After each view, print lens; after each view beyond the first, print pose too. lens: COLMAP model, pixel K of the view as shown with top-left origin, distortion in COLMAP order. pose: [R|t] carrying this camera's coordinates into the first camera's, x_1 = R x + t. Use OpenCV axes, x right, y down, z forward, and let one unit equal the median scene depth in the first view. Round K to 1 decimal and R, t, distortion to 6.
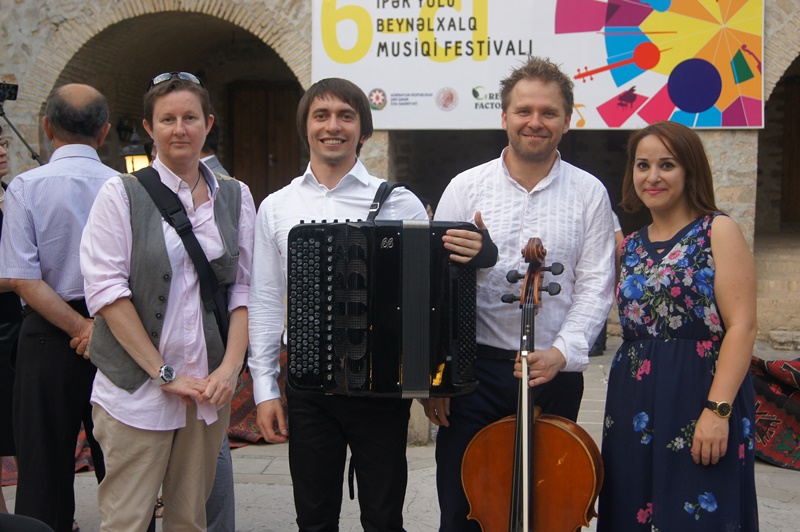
lens RADIAL K [[1149.1, 0, 397.9], [0, 1149.1, 265.9], [0, 0, 1]] dist [-0.045720, 0.000000]
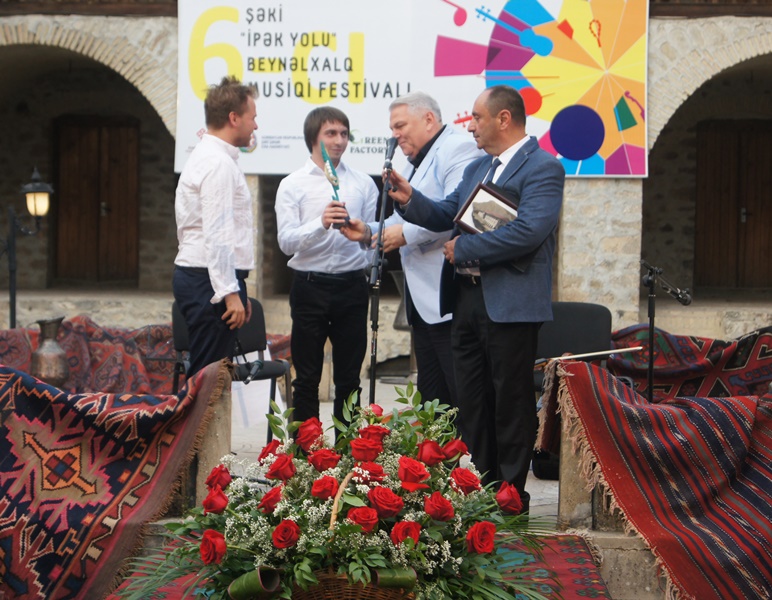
lens RADIAL K [[2285.8, 0, 383.7], [0, 2285.8, 300.0], [0, 0, 1]] dist [-0.077103, 0.000000]
pose [[0.995189, 0.008899, 0.097569, -0.088870], [-0.002179, 0.997631, -0.068764, 0.114425], [-0.097949, 0.068221, 0.992850, -0.872549]]
